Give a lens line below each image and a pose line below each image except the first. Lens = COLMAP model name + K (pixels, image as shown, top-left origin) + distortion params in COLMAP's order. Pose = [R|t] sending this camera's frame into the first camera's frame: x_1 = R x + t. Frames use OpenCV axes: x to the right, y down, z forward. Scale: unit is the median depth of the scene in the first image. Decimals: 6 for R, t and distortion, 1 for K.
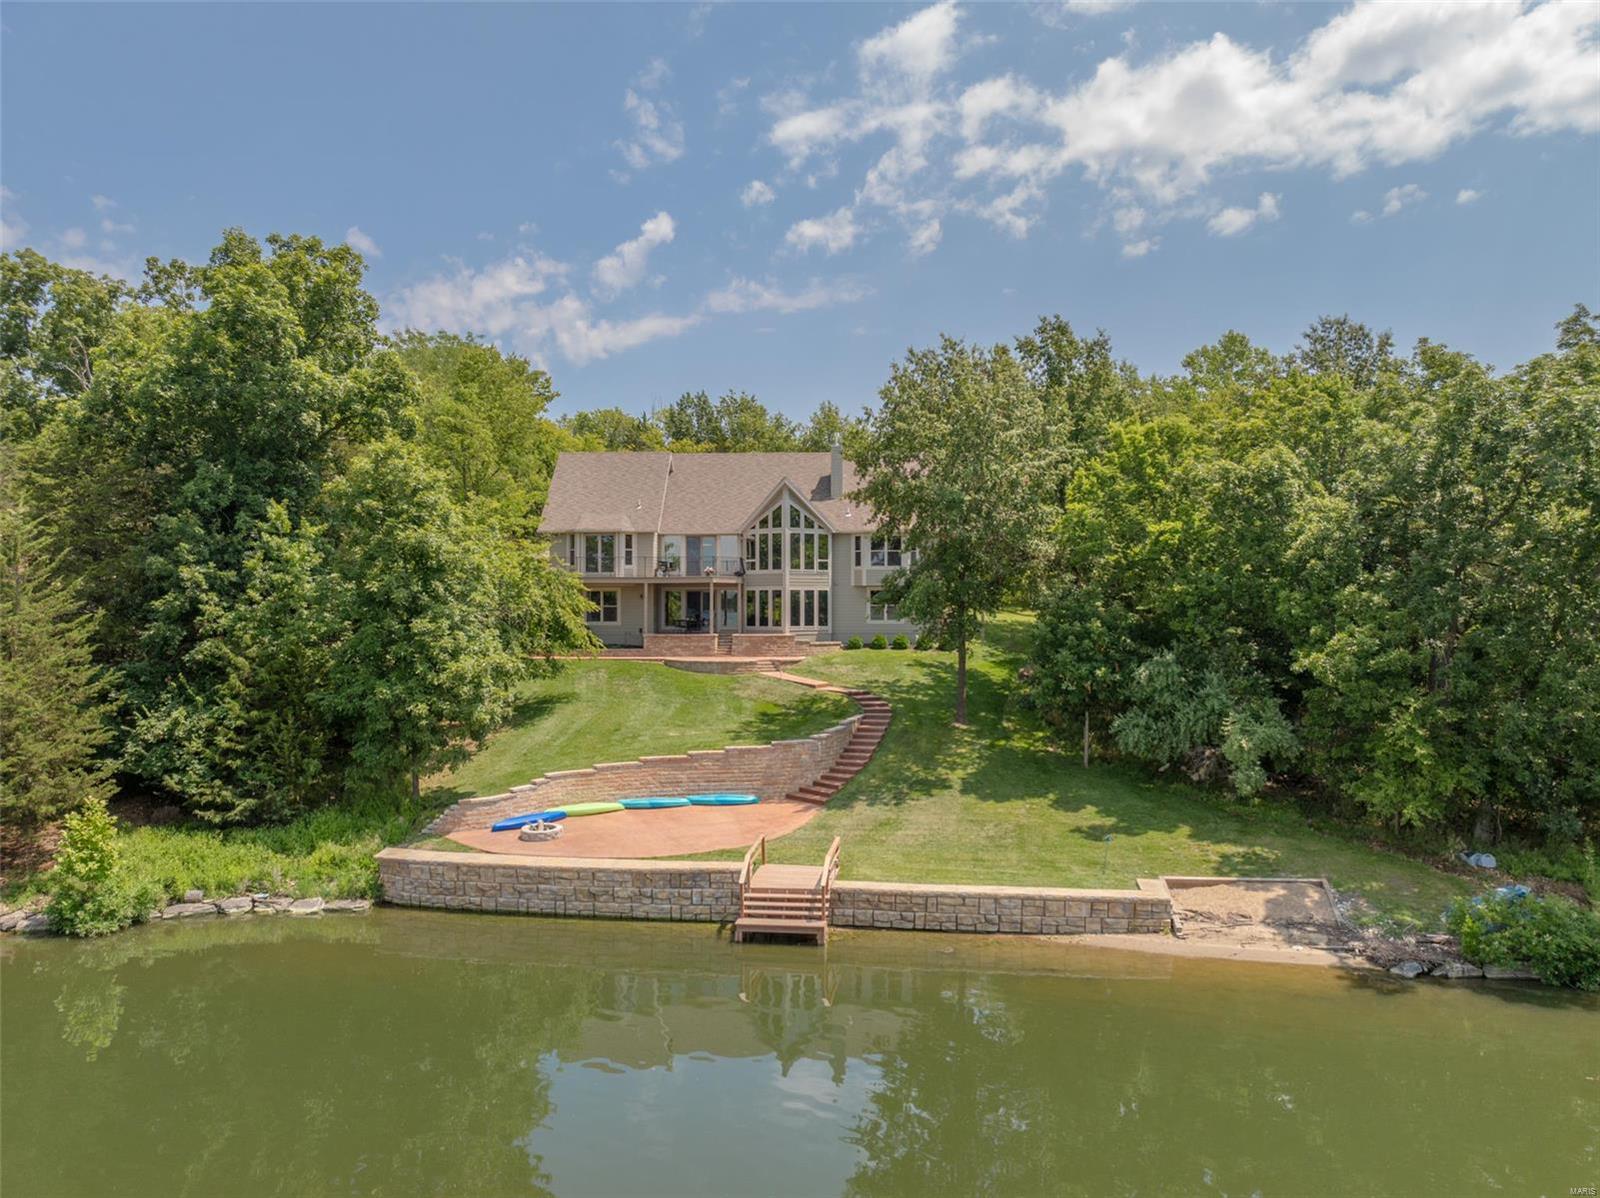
lens RADIAL K [[1125.9, 0, 800.0], [0, 1125.9, 599.0], [0, 0, 1]] dist [-0.023797, -0.037635]
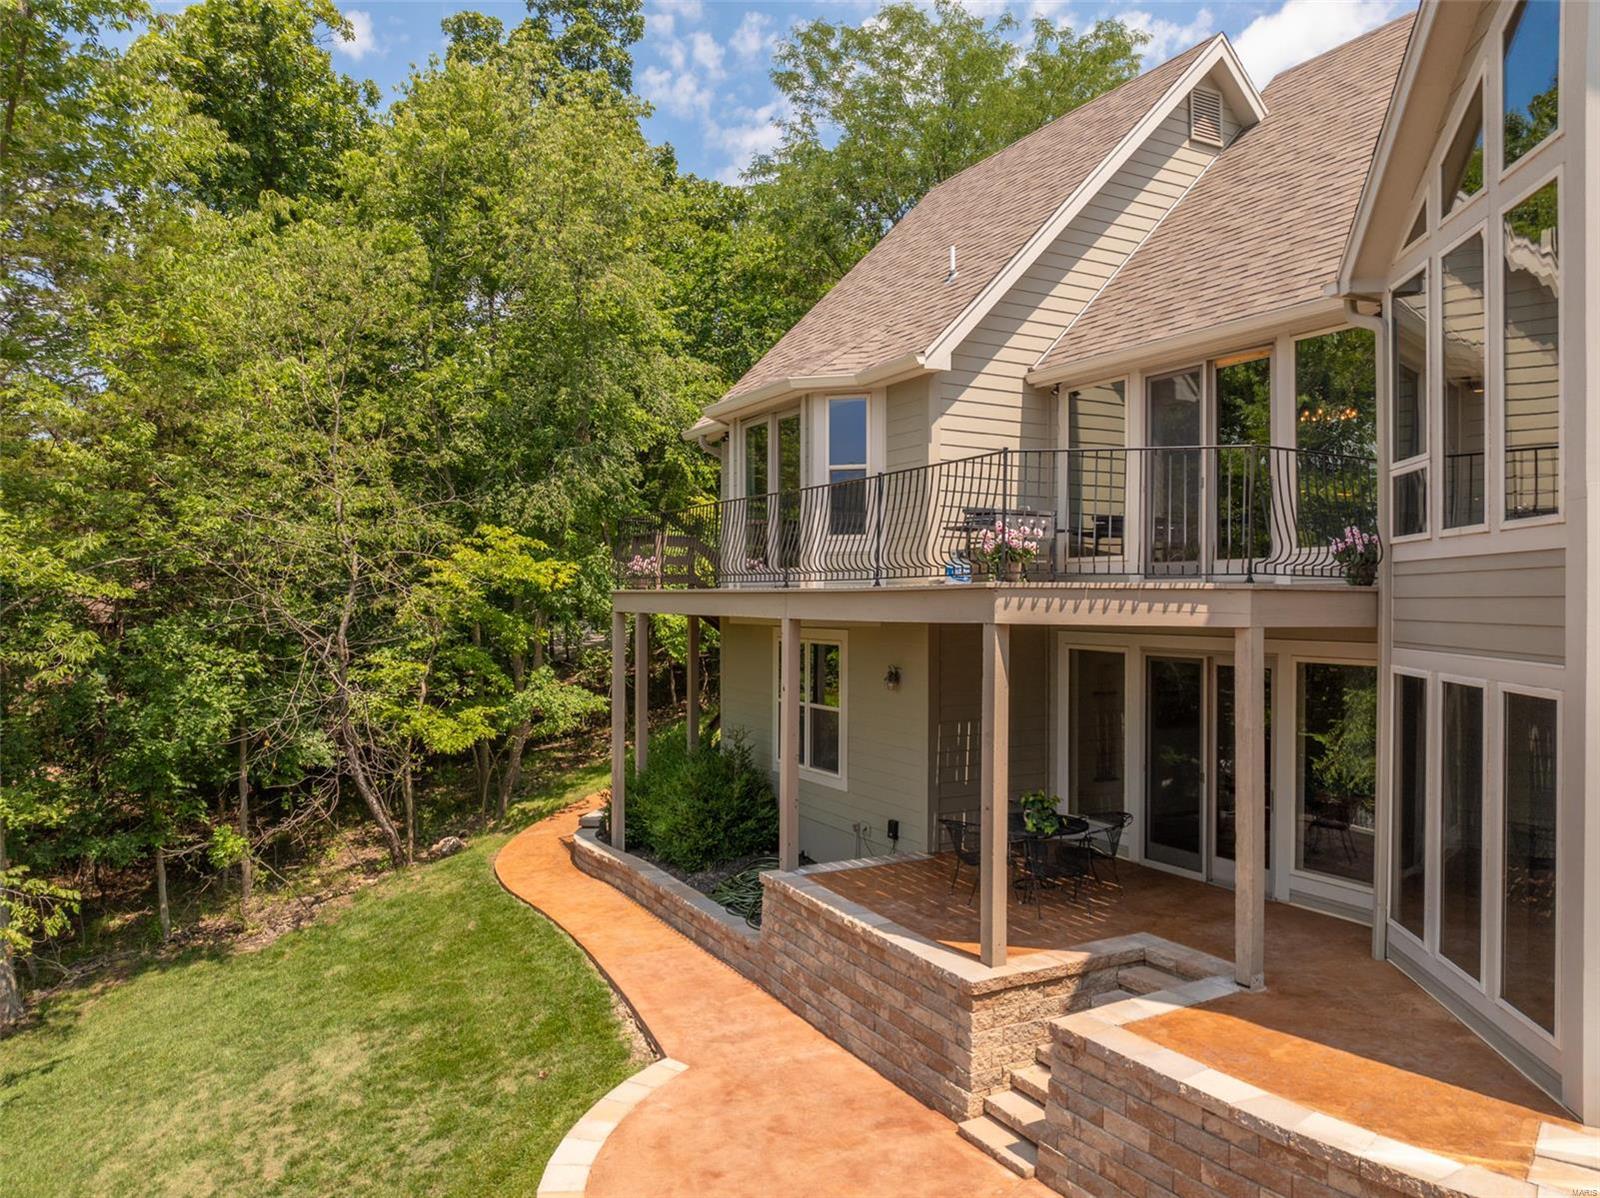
lens RADIAL K [[1123.8, 0, 800.0], [0, 1123.8, 599.0], [0, 0, 1]] dist [-0.024642, -0.027792]
pose [[0.511828, 0.003196, -0.859082, 0.048731], [-0.002656, 0.999994, 0.002138, -0.023090], [0.859084, 0.001187, 0.511833, 1.139566]]
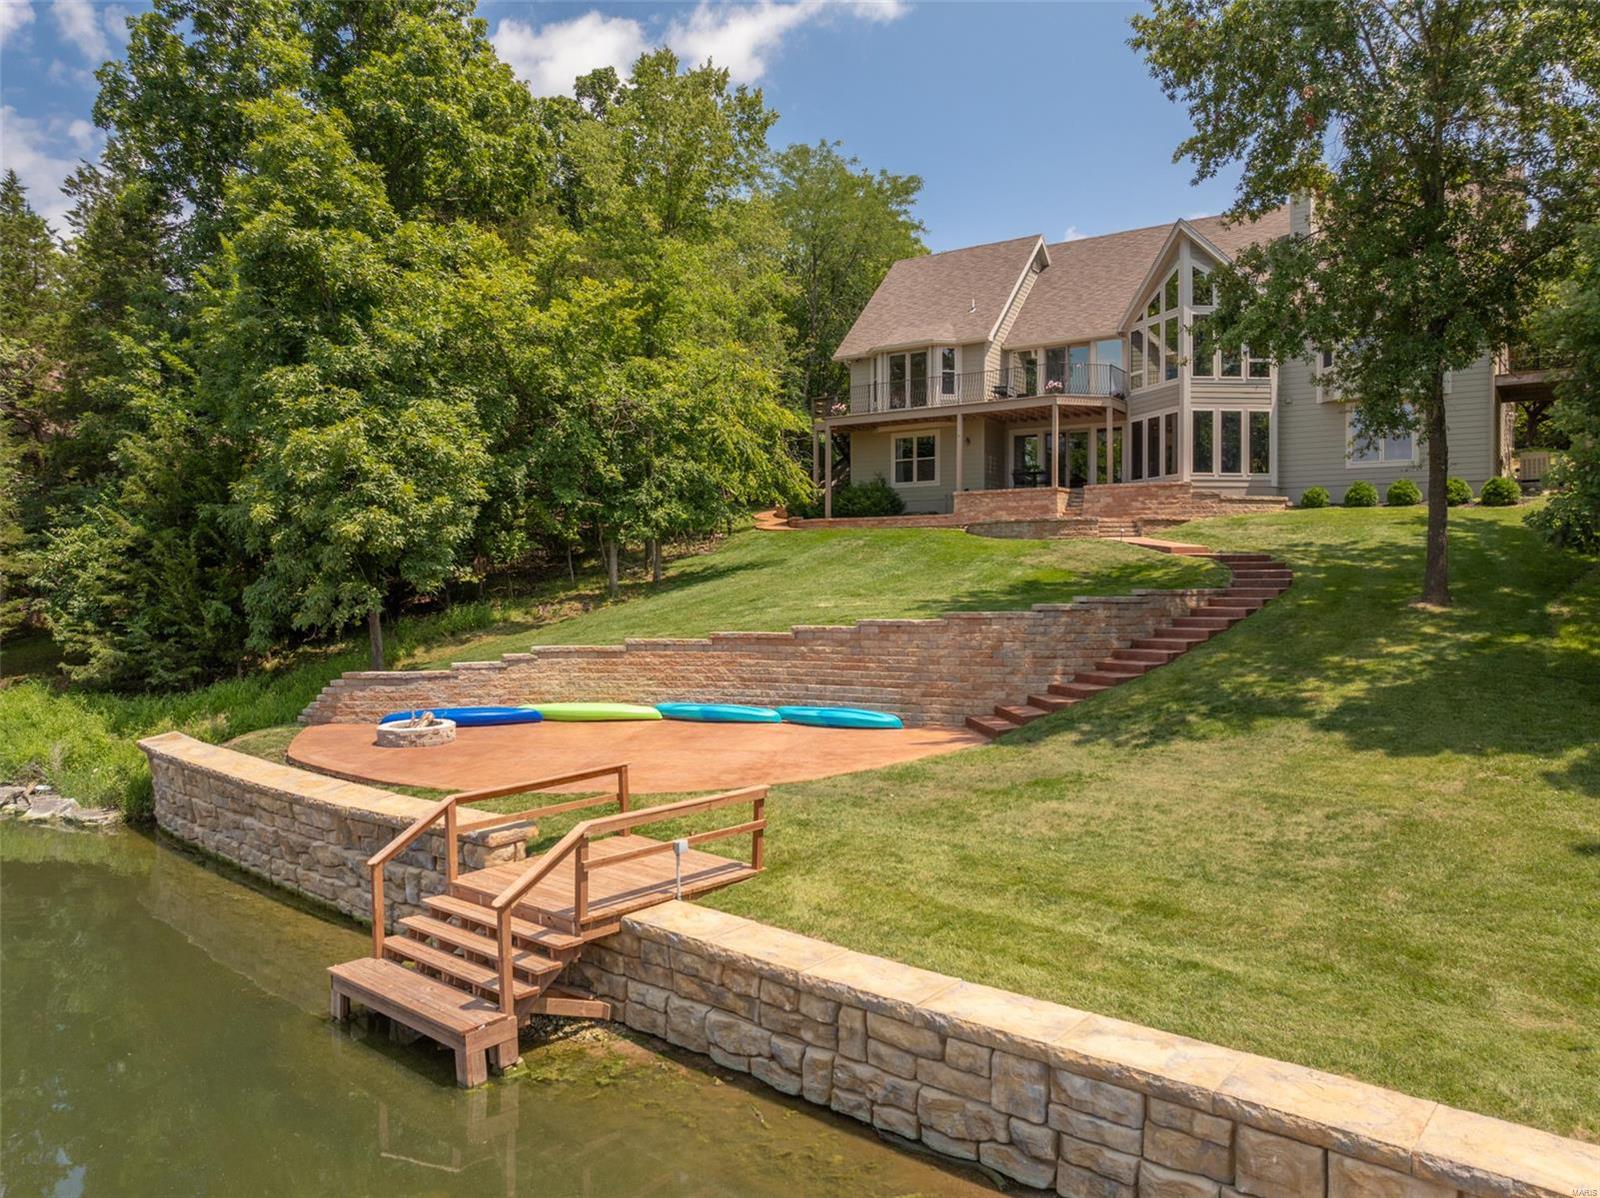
lens RADIAL K [[1123.8, 0, 800.0], [0, 1123.8, 599.0], [0, 0, 1]] dist [-0.024642, -0.027792]
pose [[0.841578, 0.009499, -0.540053, 0.175790], [-0.000601, 0.999861, 0.016650, 0.104861], [0.540136, -0.013688, 0.841467, 0.506156]]
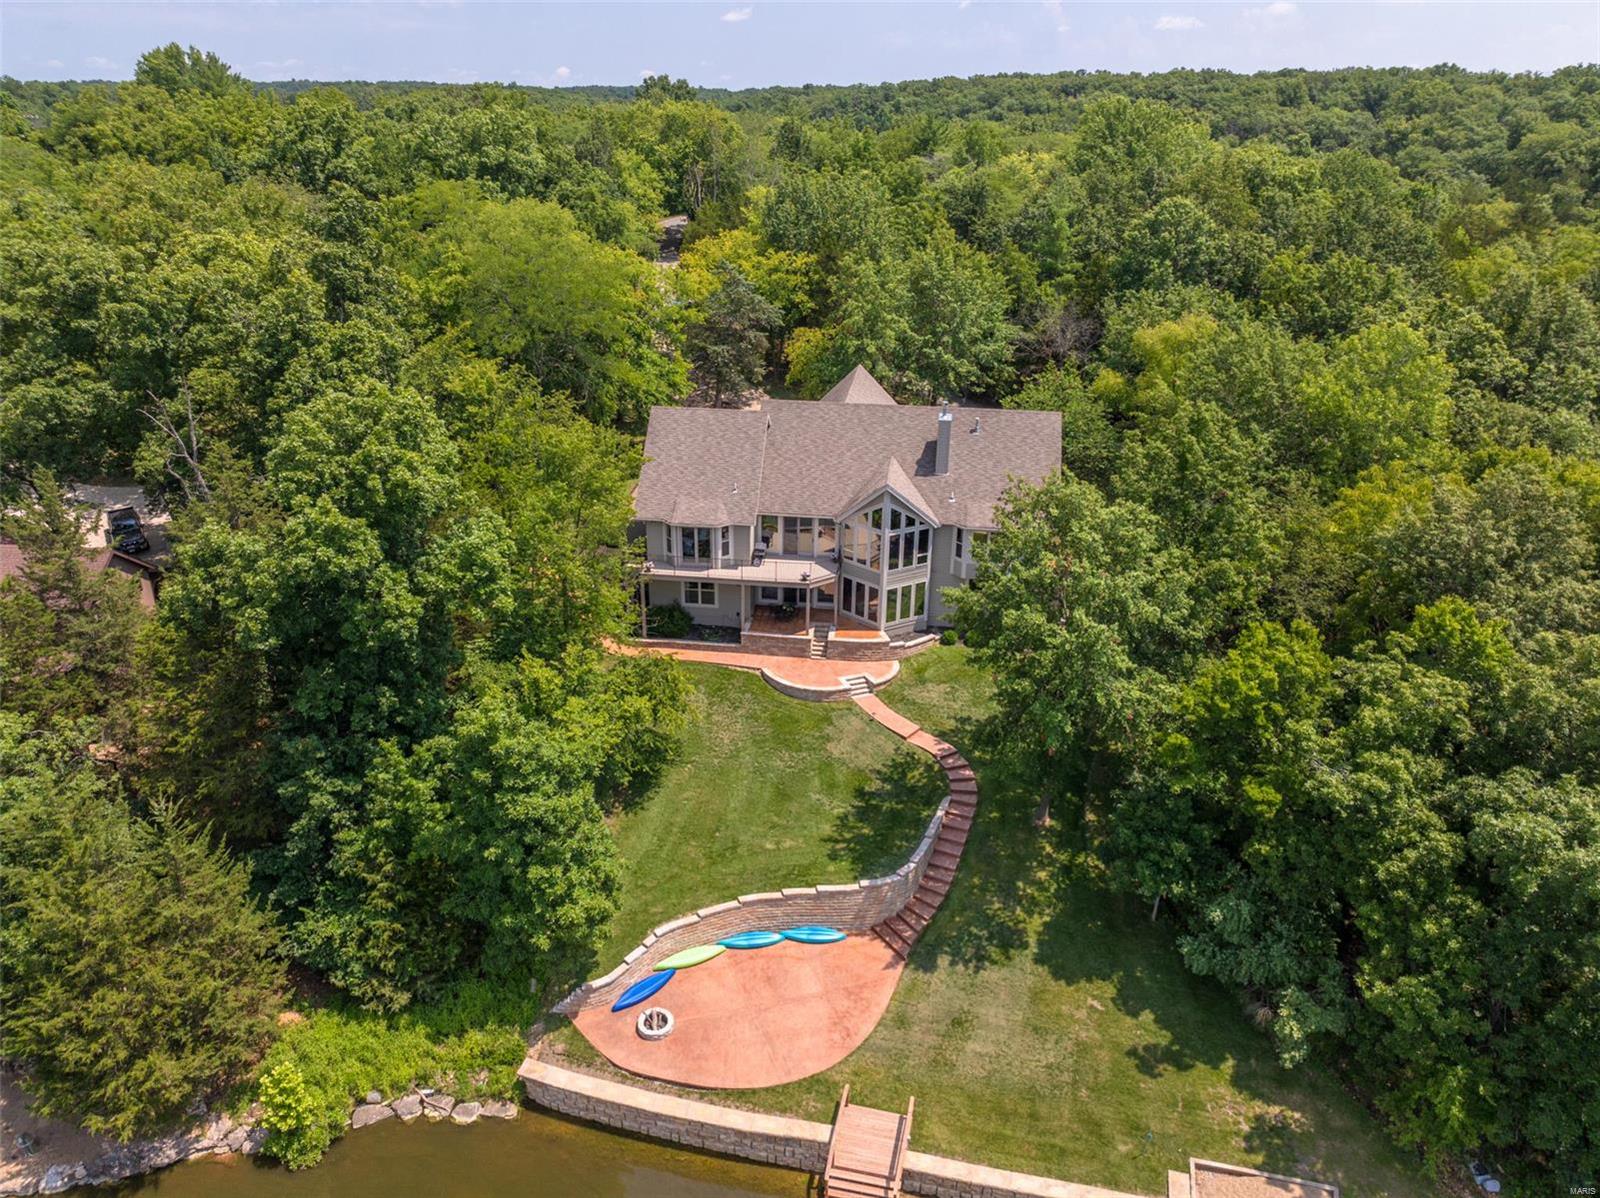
lens RADIAL K [[1120.5, 0, 800.0], [0, 1120.5, 599.0], [0, 0, 1]] dist [-0.033491, -0.007164]
pose [[0.996030, 0.045855, -0.076296, -0.012531], [-0.010957, 0.913747, 0.406136, -0.517232], [0.088338, -0.403688, 0.910622, 0.117553]]
